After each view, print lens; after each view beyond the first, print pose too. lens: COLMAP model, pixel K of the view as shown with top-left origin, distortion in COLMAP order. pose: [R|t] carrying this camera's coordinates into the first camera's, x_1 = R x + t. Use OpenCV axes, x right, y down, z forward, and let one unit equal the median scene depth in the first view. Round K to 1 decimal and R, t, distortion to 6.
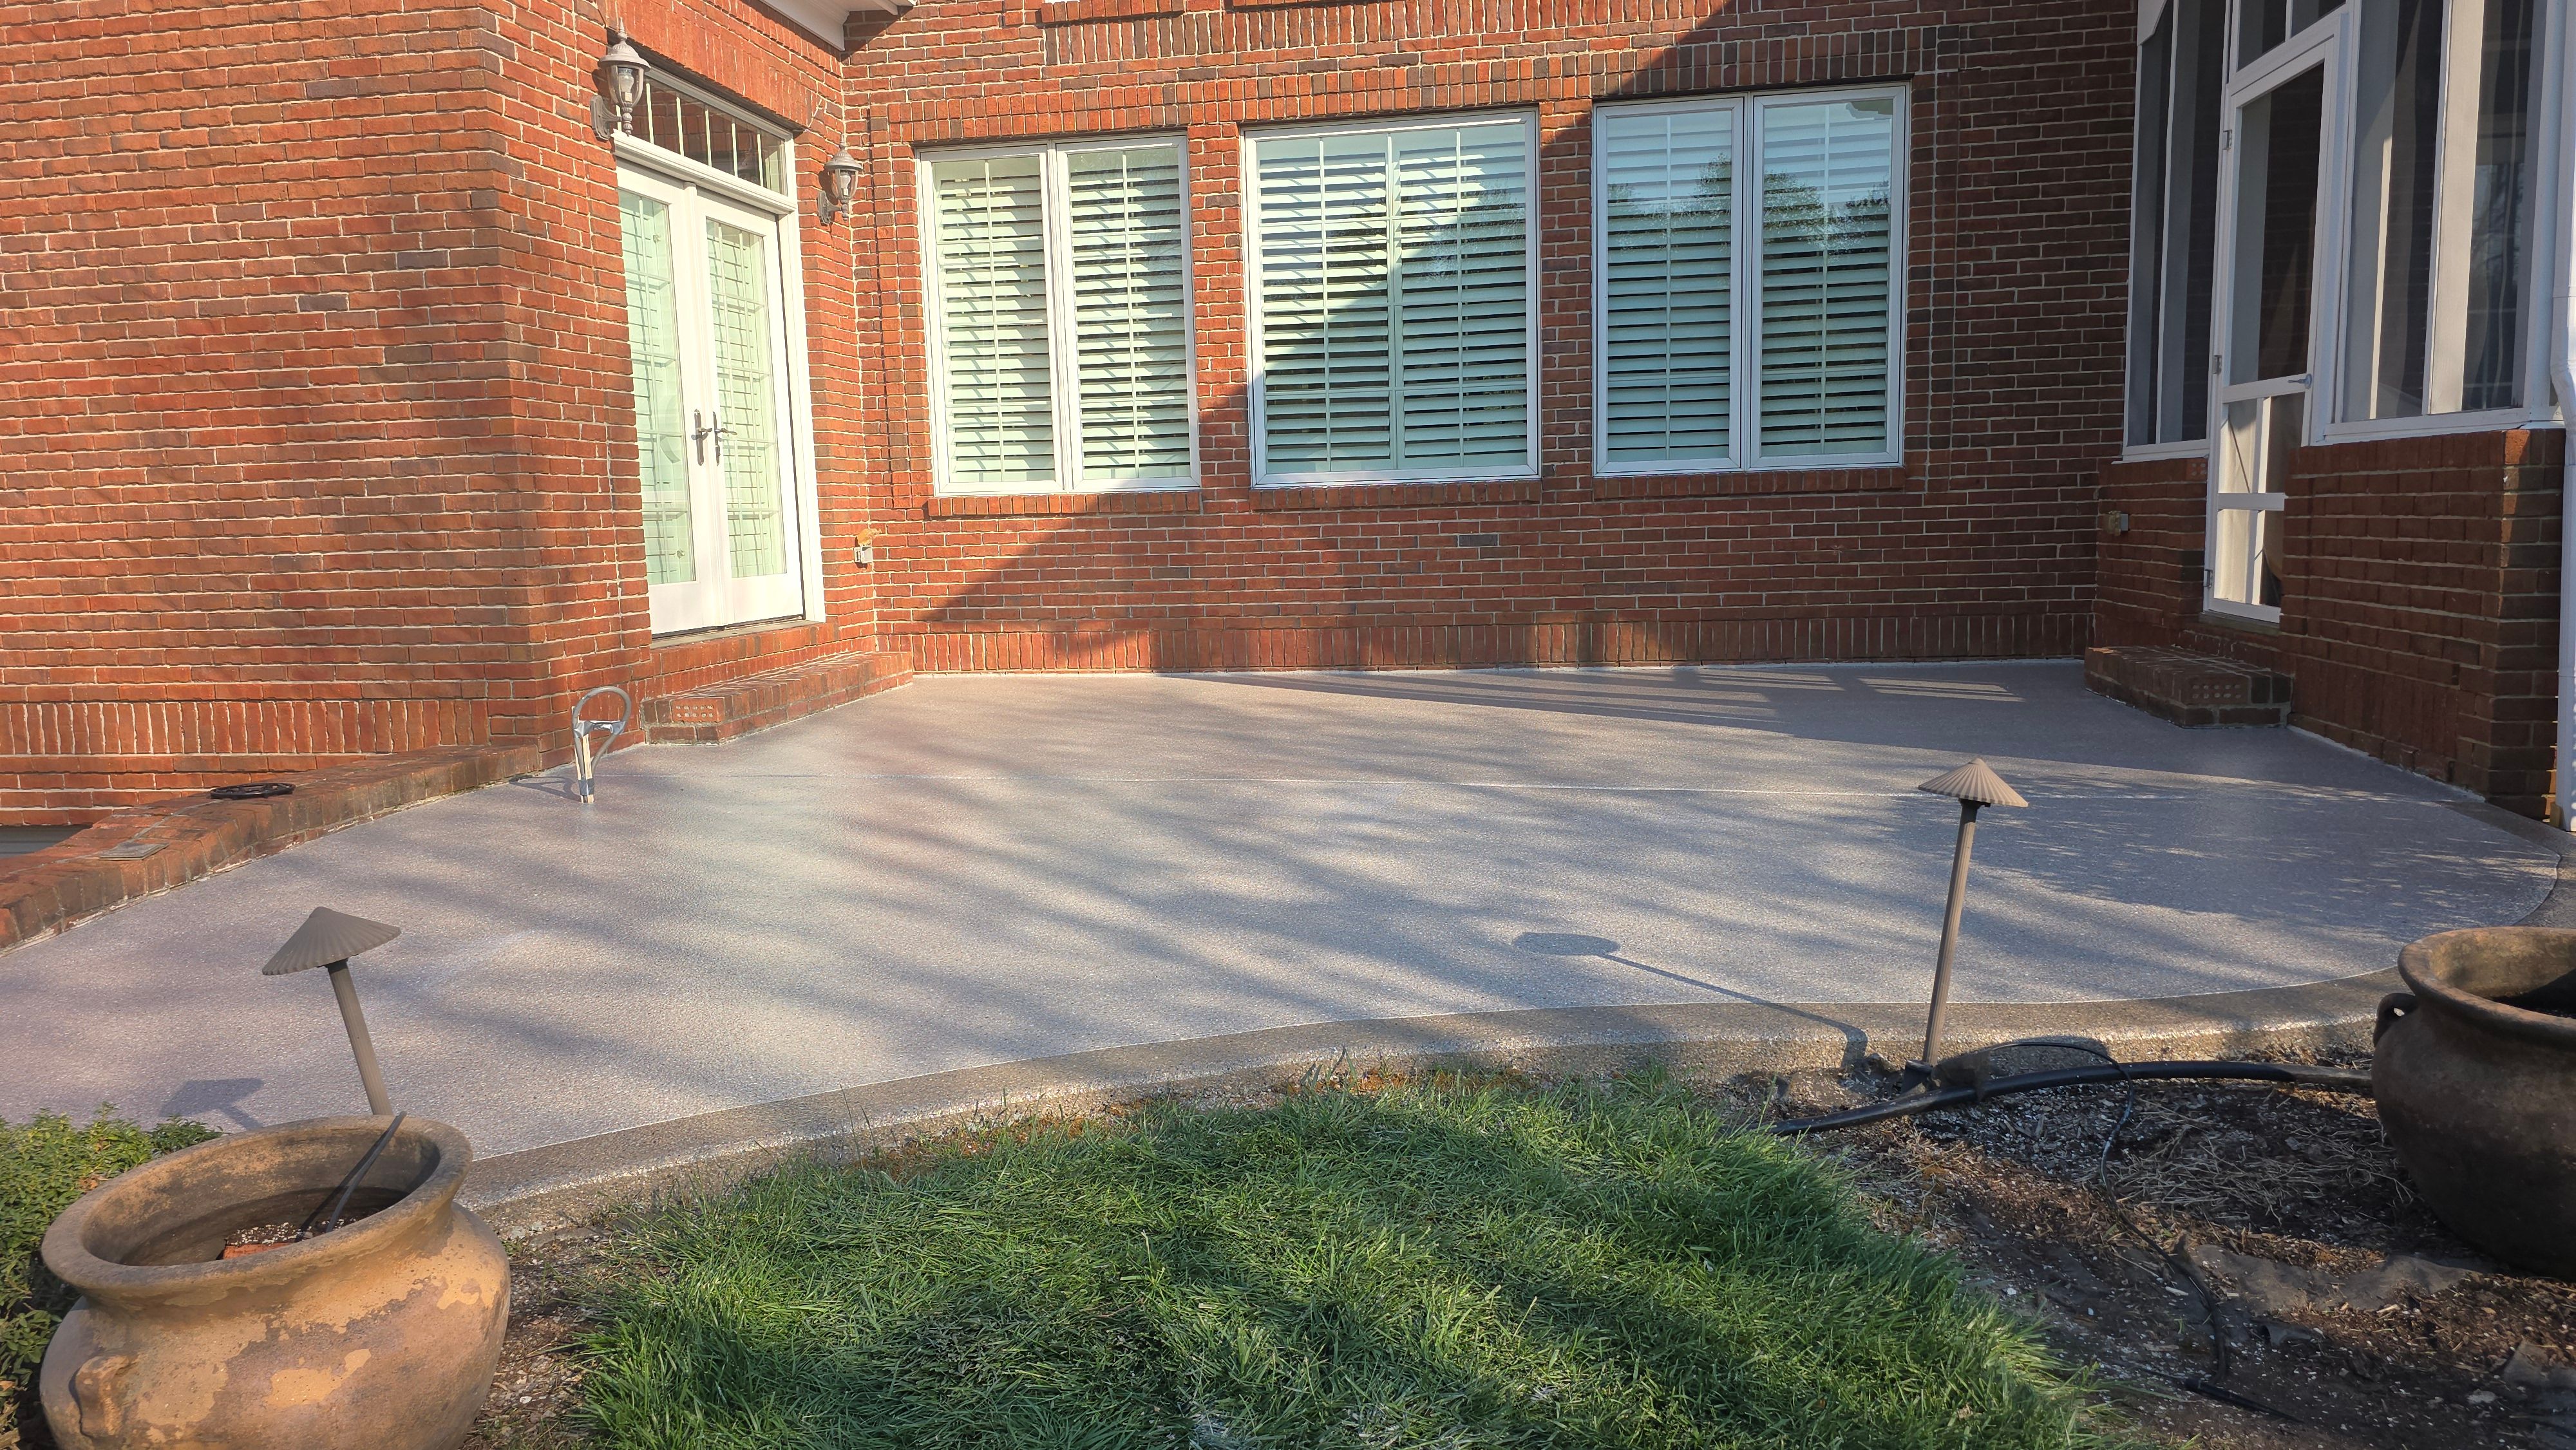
lens RADIAL K [[1723.5, 0, 1288.5], [0, 1723.5, 710.0], [0, 0, 1]] dist [0.068524, -0.083305]
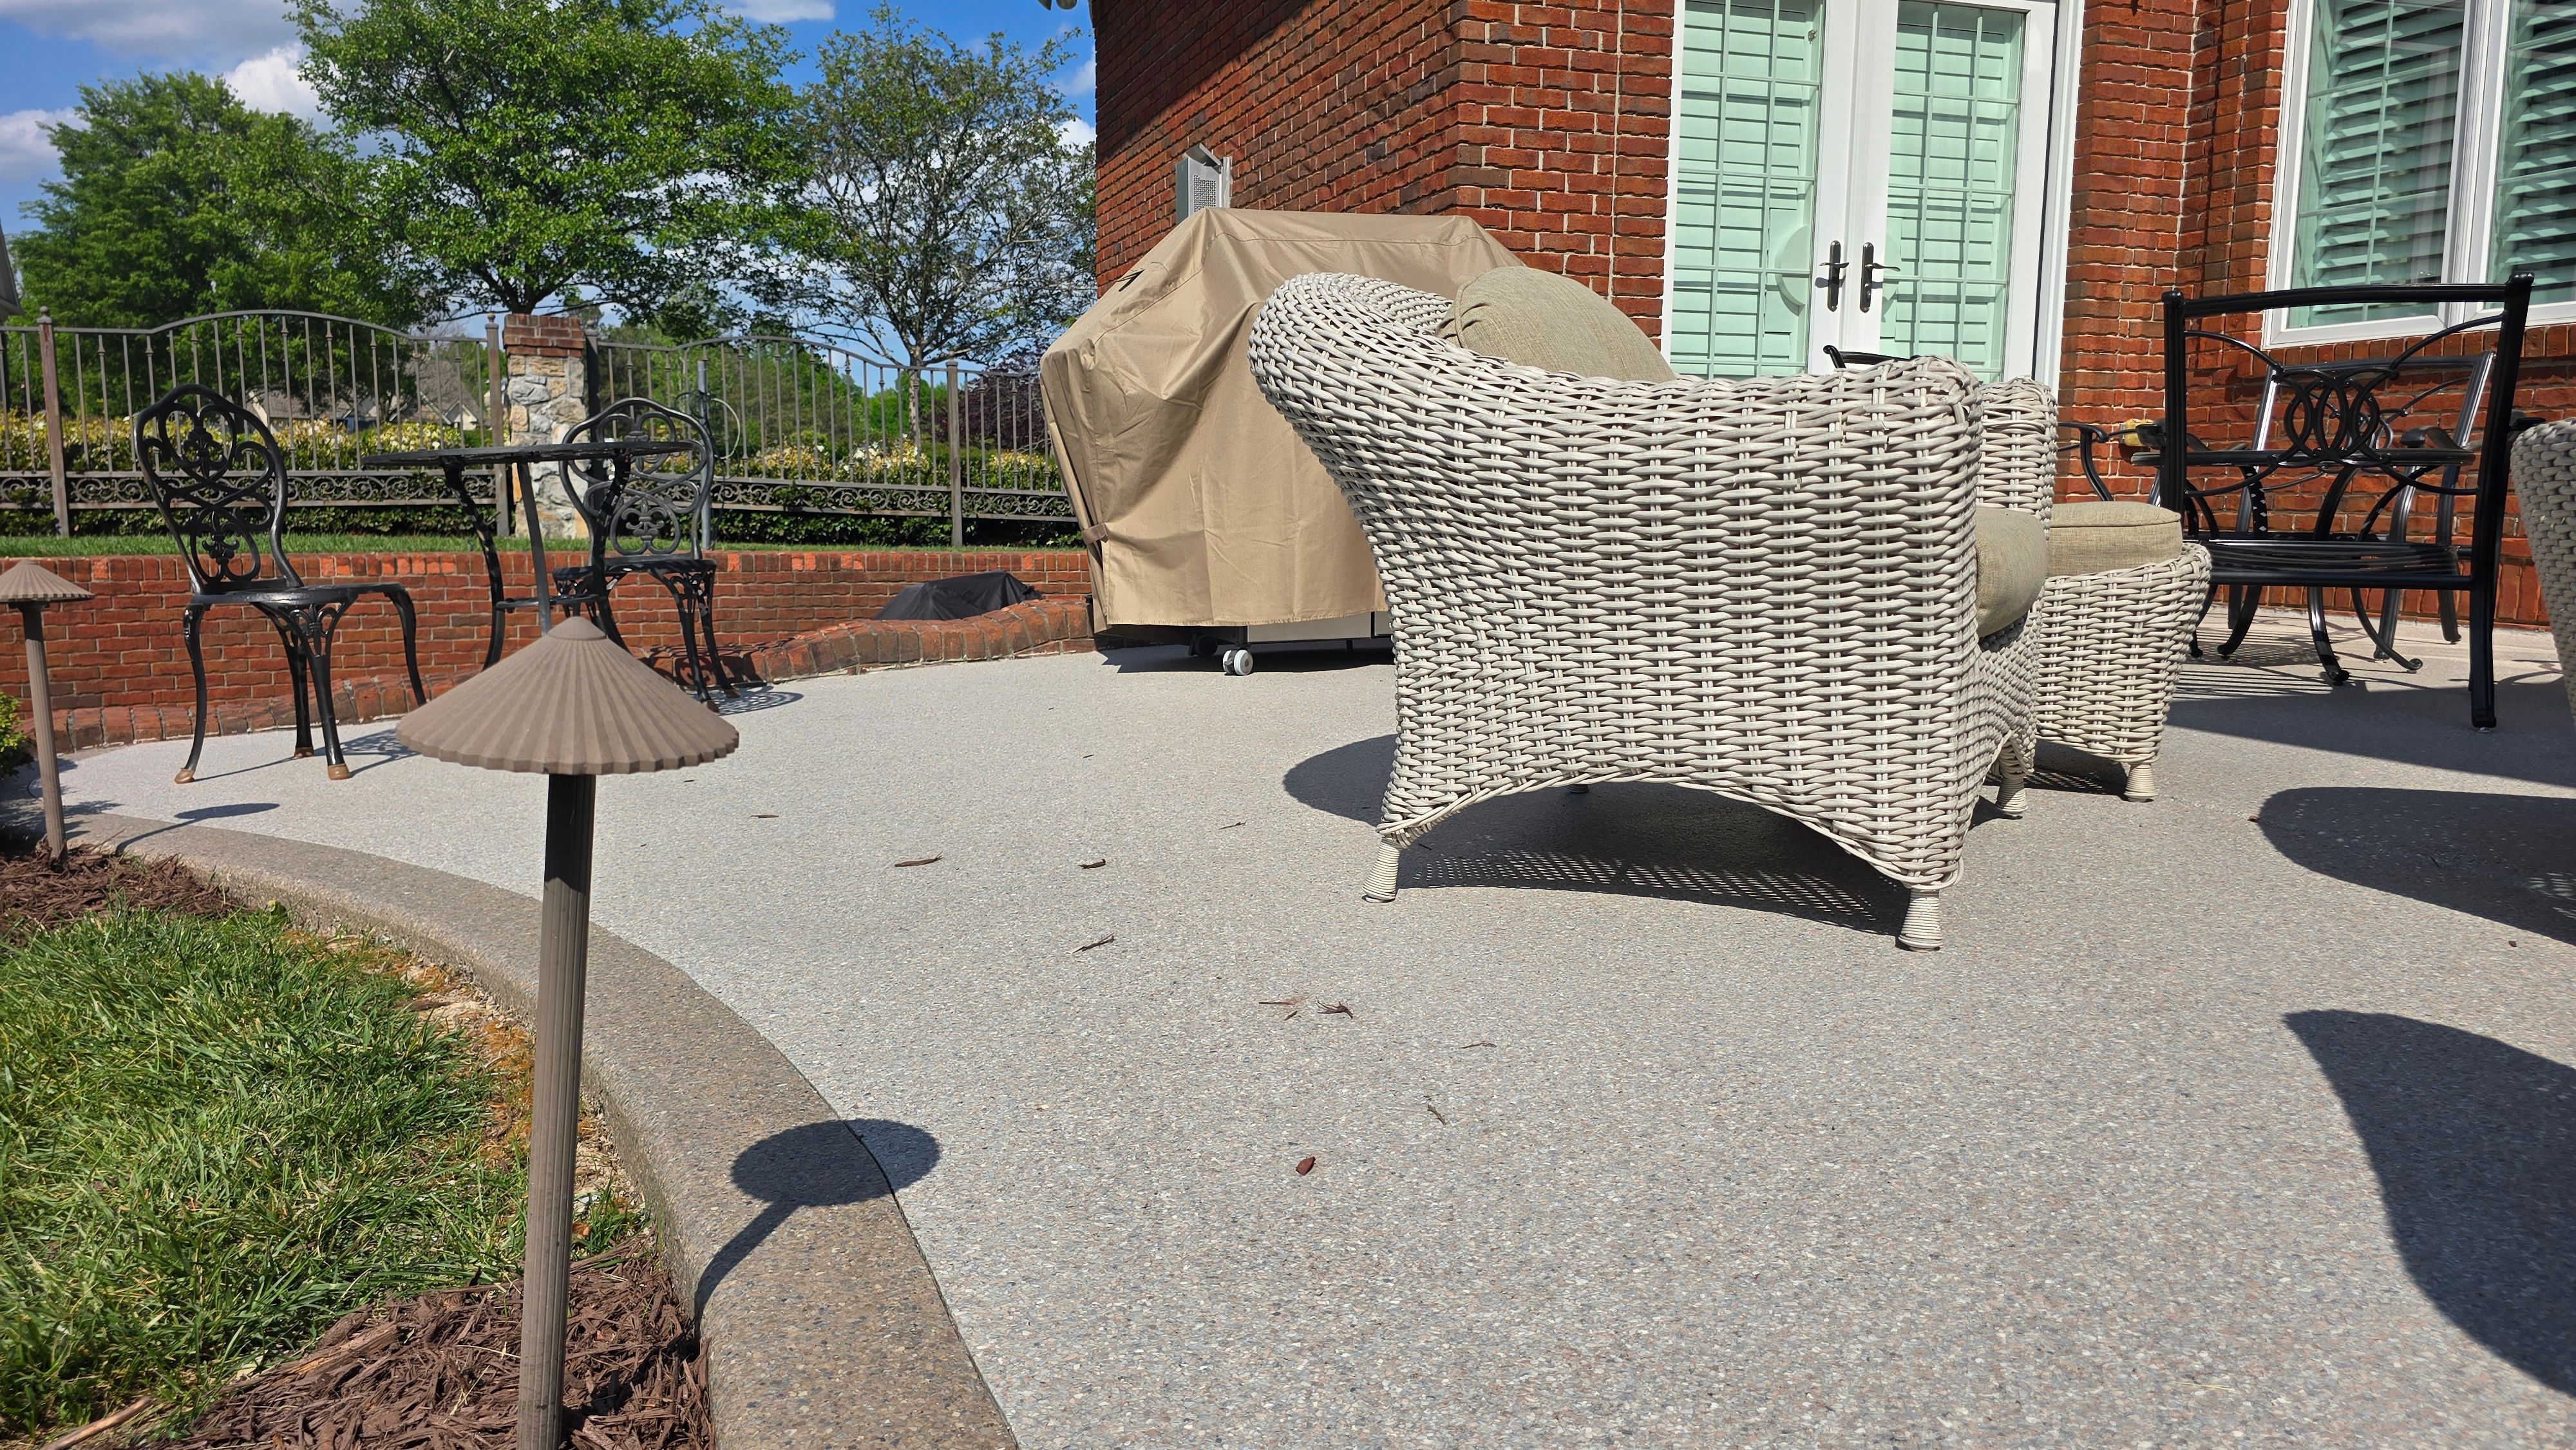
lens RADIAL K [[1745.9, 0, 1275.1], [0, 1745.9, 736.7], [0, 0, 1]] dist [0.040300, -0.044543]
pose [[0.467125, 0.147029, -0.871881, 0.269460], [-0.118374, 0.987600, 0.103122, 0.003638], [0.876232, 0.055037, 0.478737, 0.352059]]
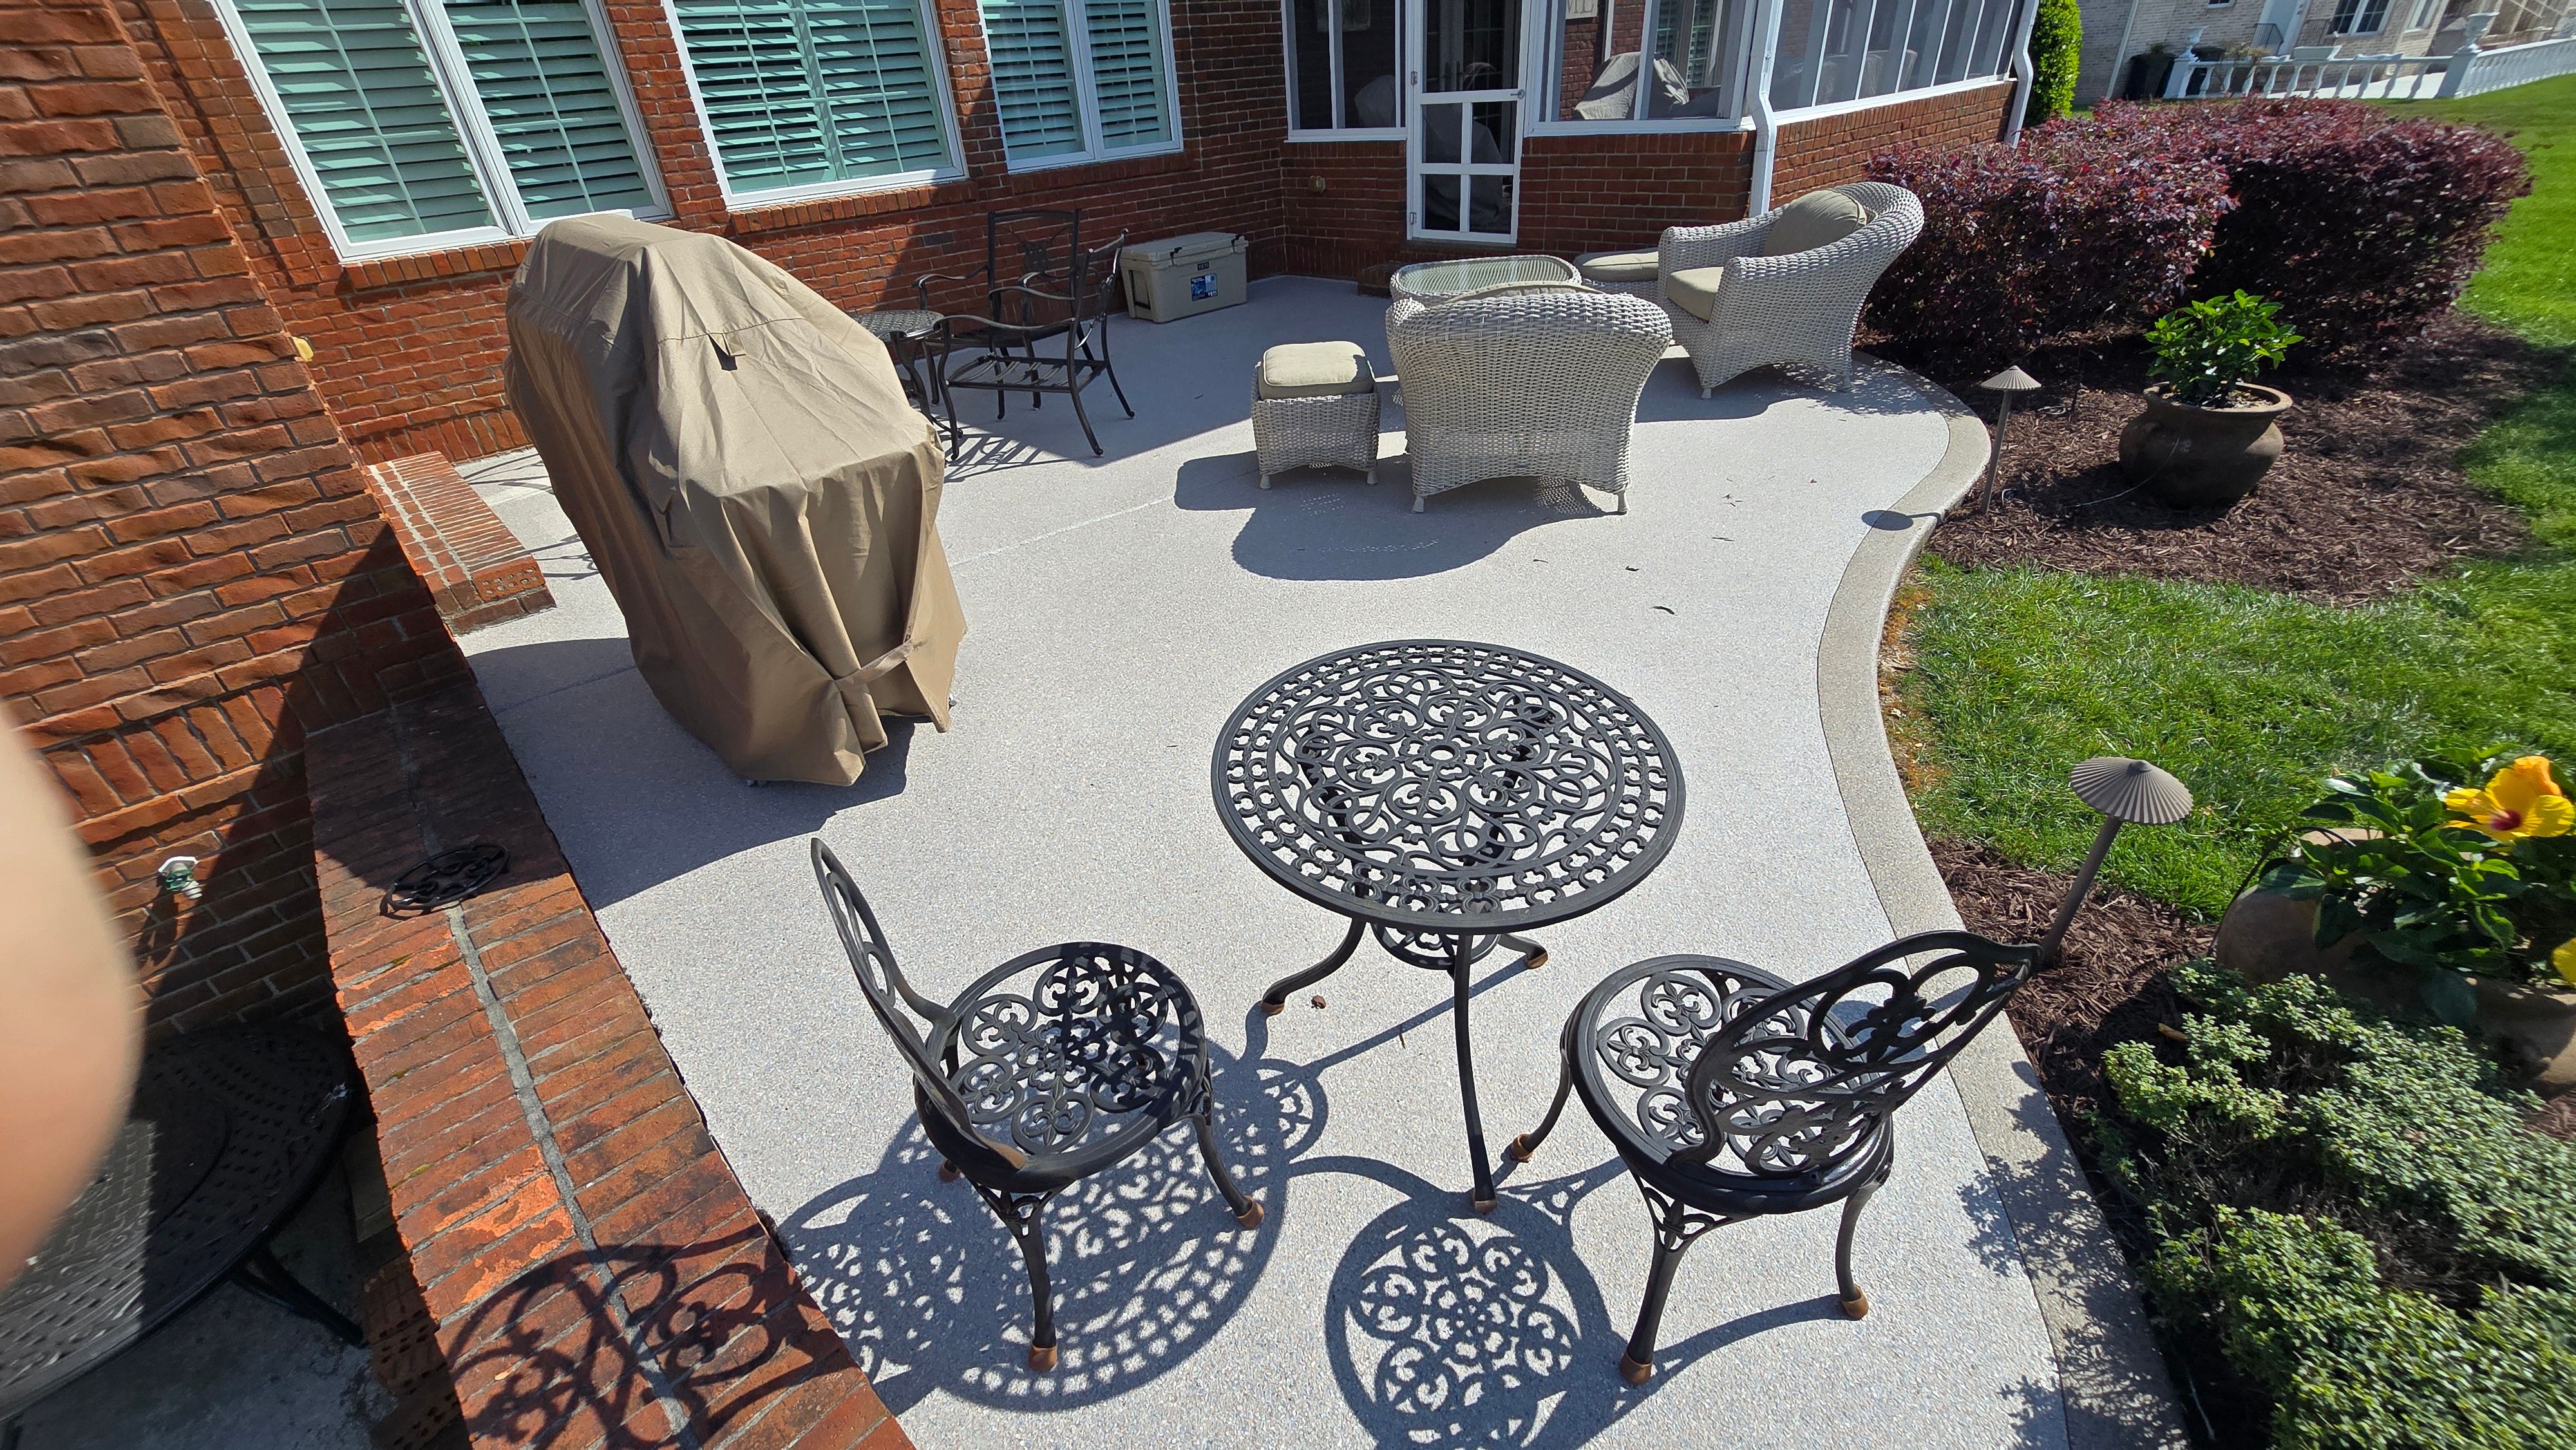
lens RADIAL K [[1046.3, 0, 1294.3], [0, 1046.3, 732.8], [0, 0, 1]] dist [0.001512, -0.008105]
pose [[0.605957, -0.436117, 0.665295, -0.391225], [0.140370, 0.881823, 0.450205, -0.090304], [-0.783014, -0.179417, 0.595565, 0.305473]]
